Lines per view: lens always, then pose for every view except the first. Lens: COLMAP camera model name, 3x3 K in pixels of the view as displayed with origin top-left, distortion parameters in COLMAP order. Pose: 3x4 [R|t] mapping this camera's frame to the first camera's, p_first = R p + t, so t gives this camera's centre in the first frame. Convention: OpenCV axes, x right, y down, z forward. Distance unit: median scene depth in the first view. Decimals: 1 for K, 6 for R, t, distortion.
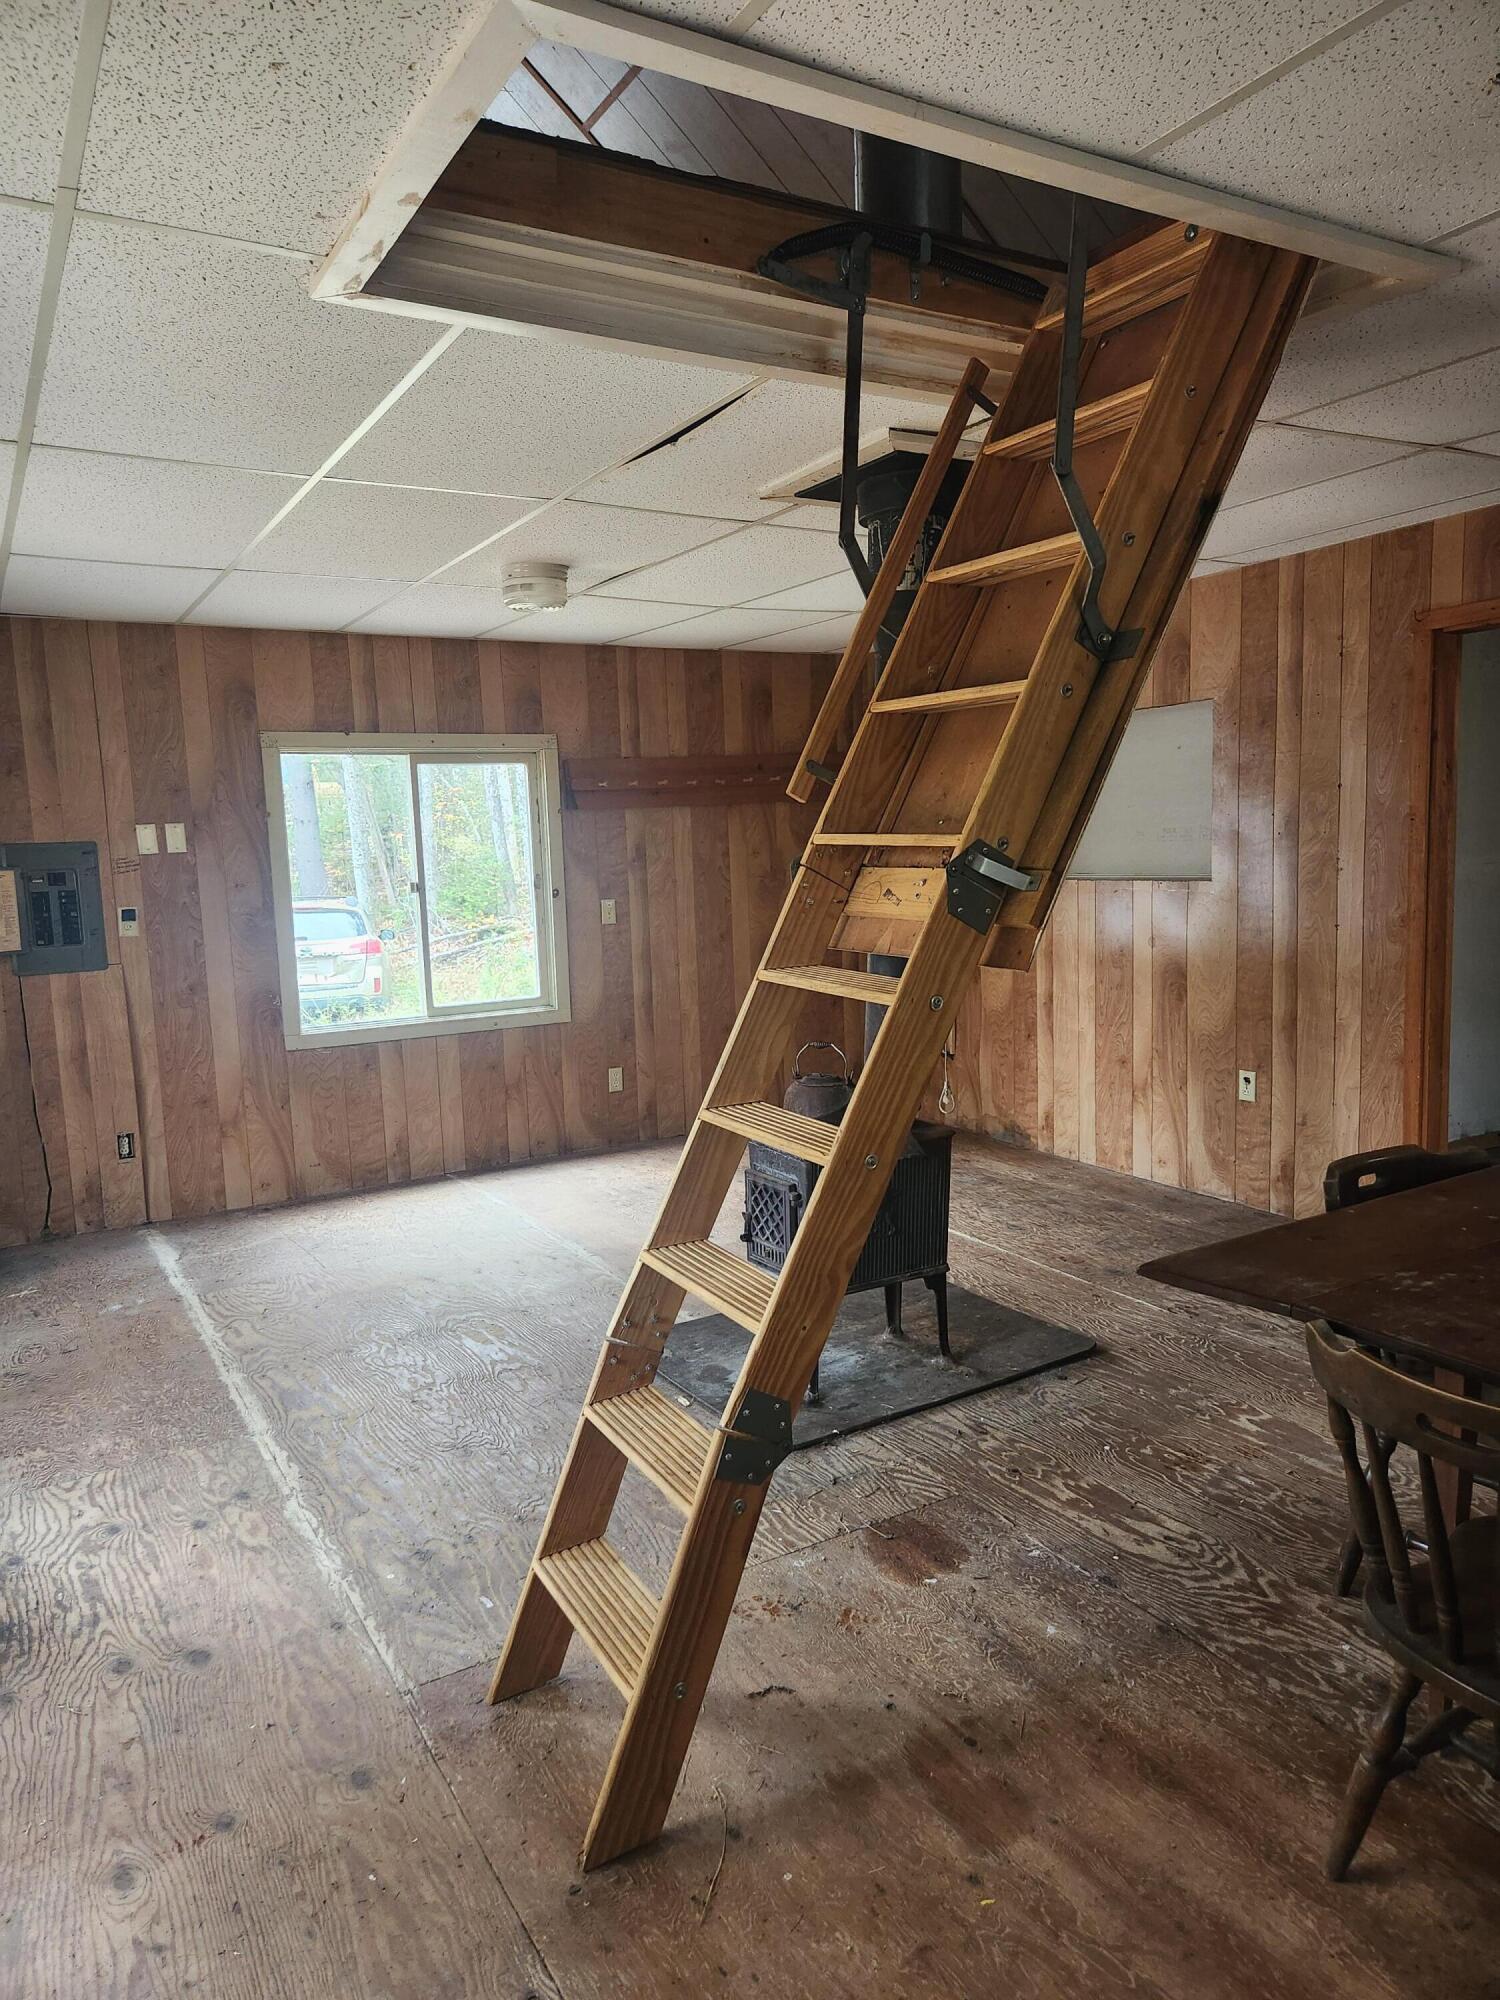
lens RADIAL K [[1330.7, 0, 734.1], [0, 1330.7, 1002.3], [0, 0, 1]] dist [0.073237, -0.061111]
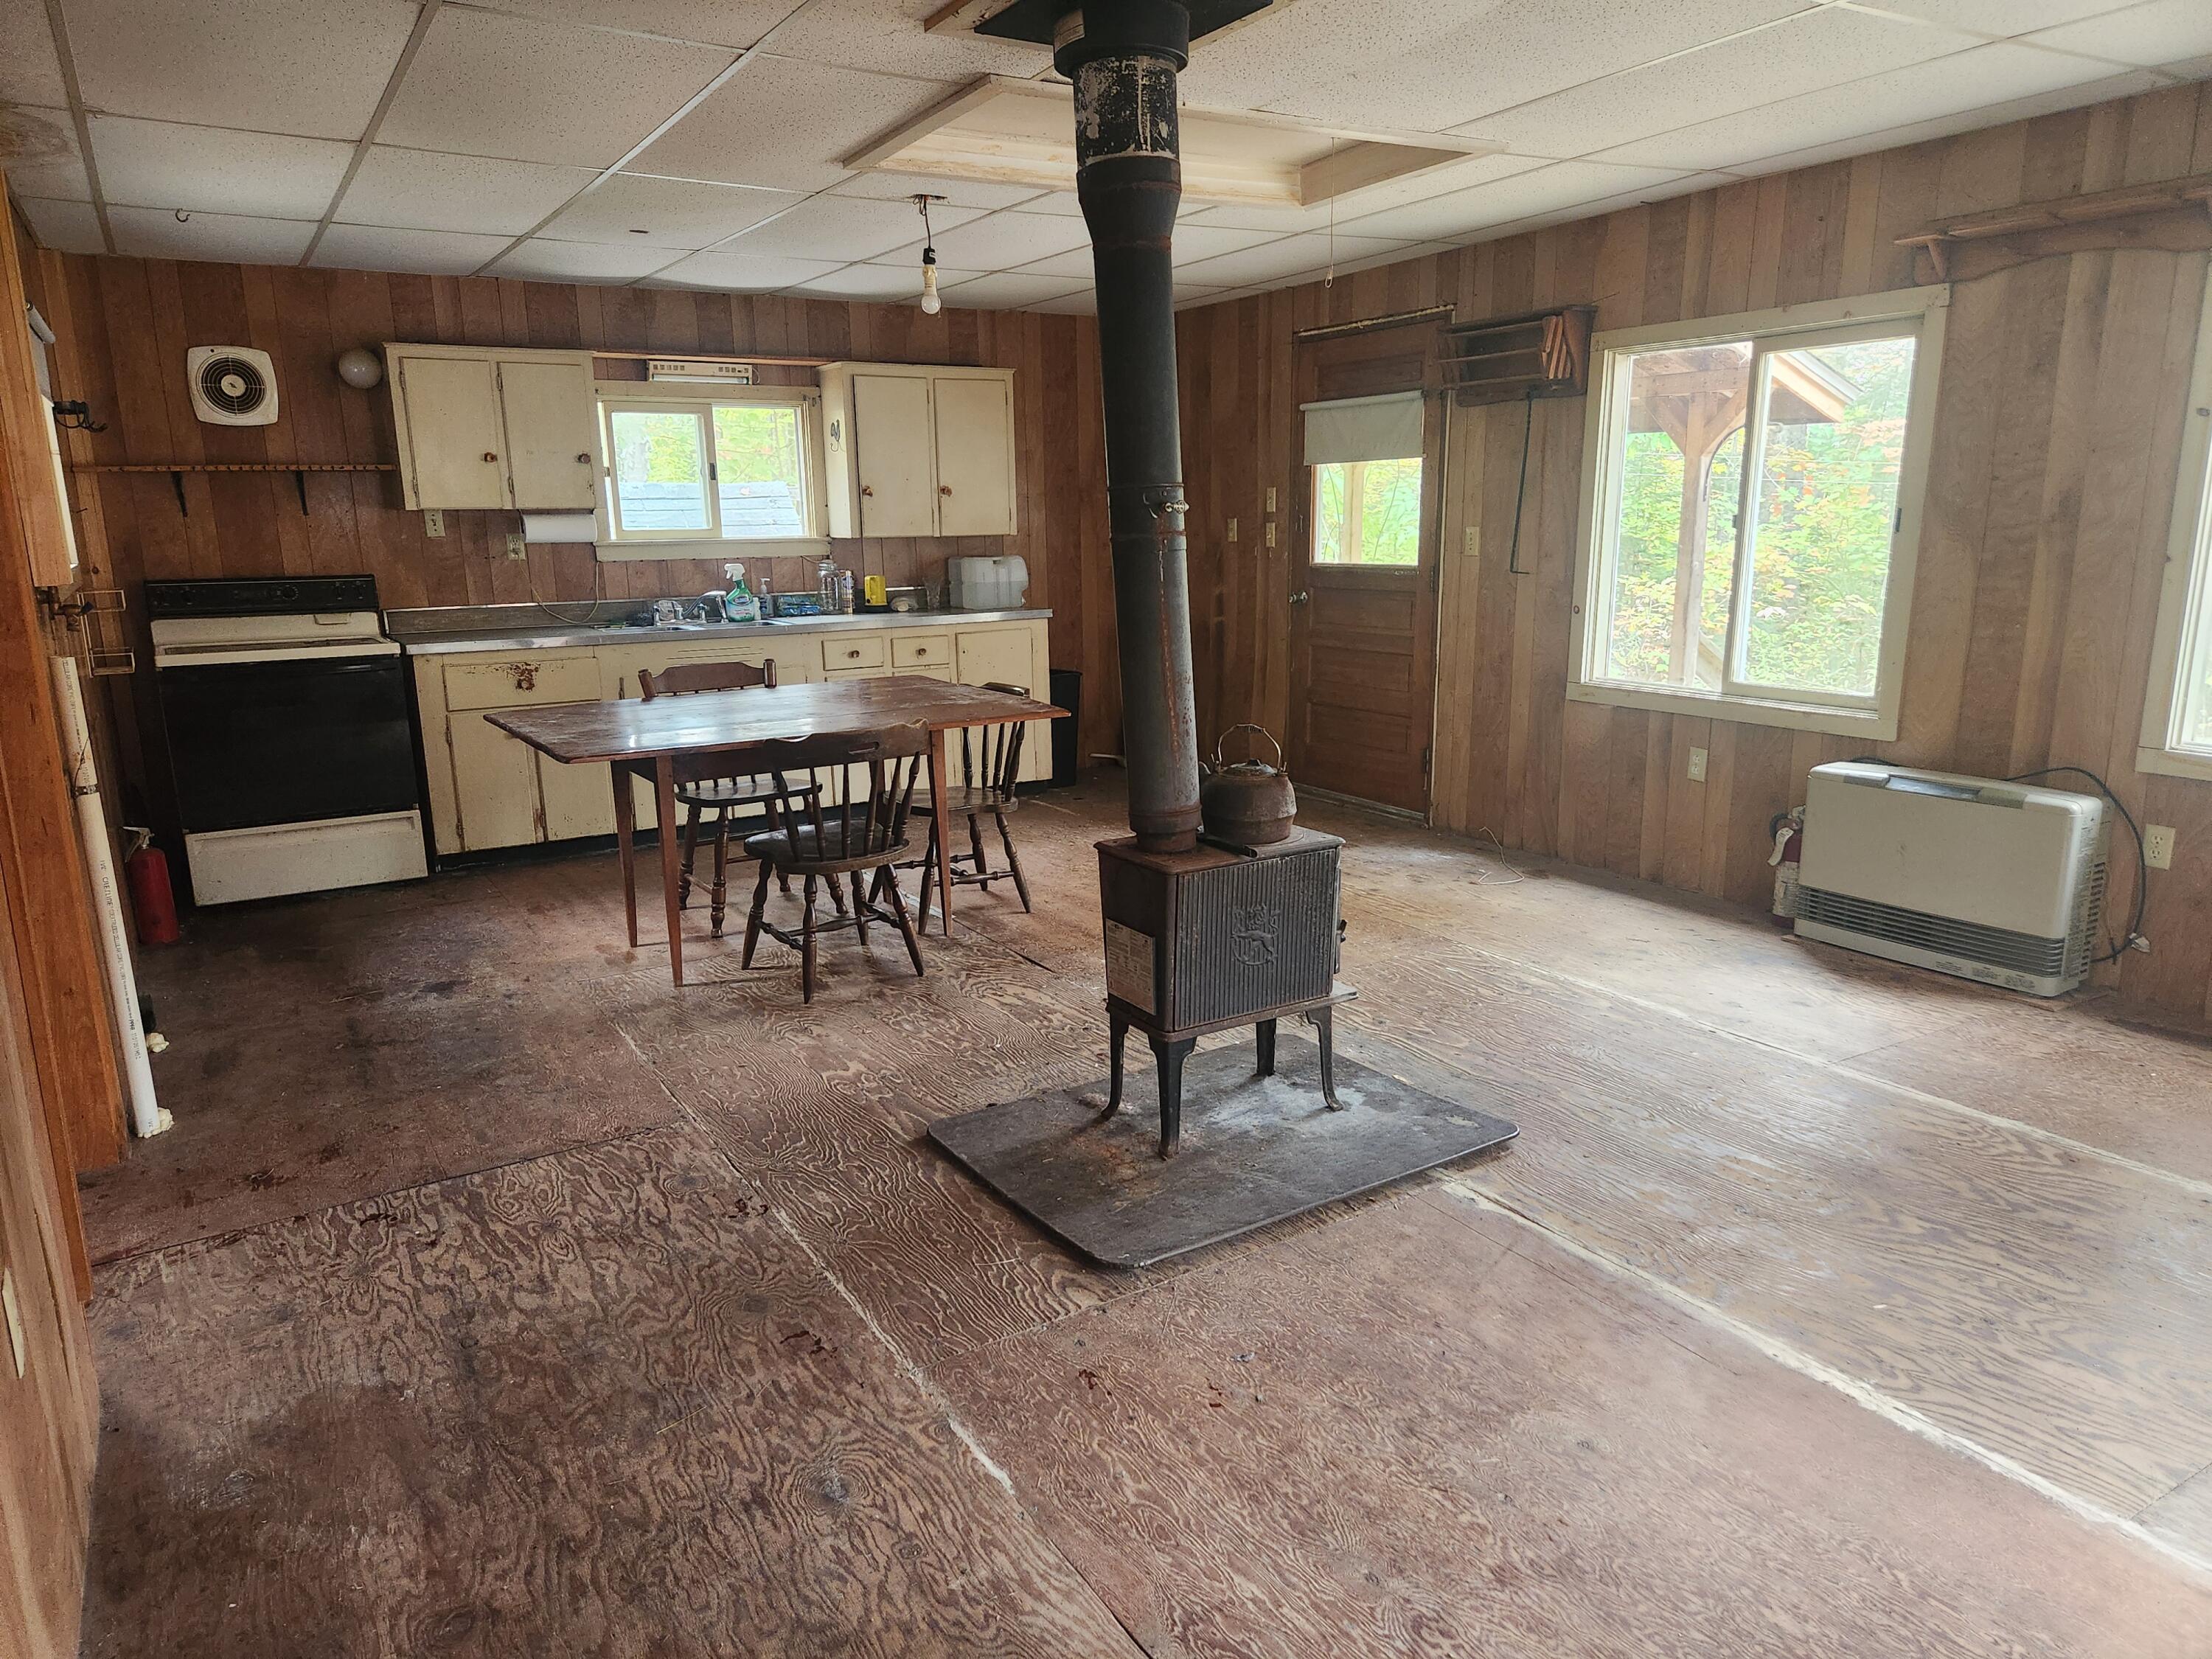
lens RADIAL K [[1471.7, 0, 1103.1], [0, 1471.7, 842.3], [0, 0, 1]] dist [0.073237, -0.061111]
pose [[-0.998138, 0.060051, -0.010739, 0.149055], [0.052883, 0.939511, 0.338413, -0.192569], [0.030412, 0.337214, -0.940937, 1.647422]]
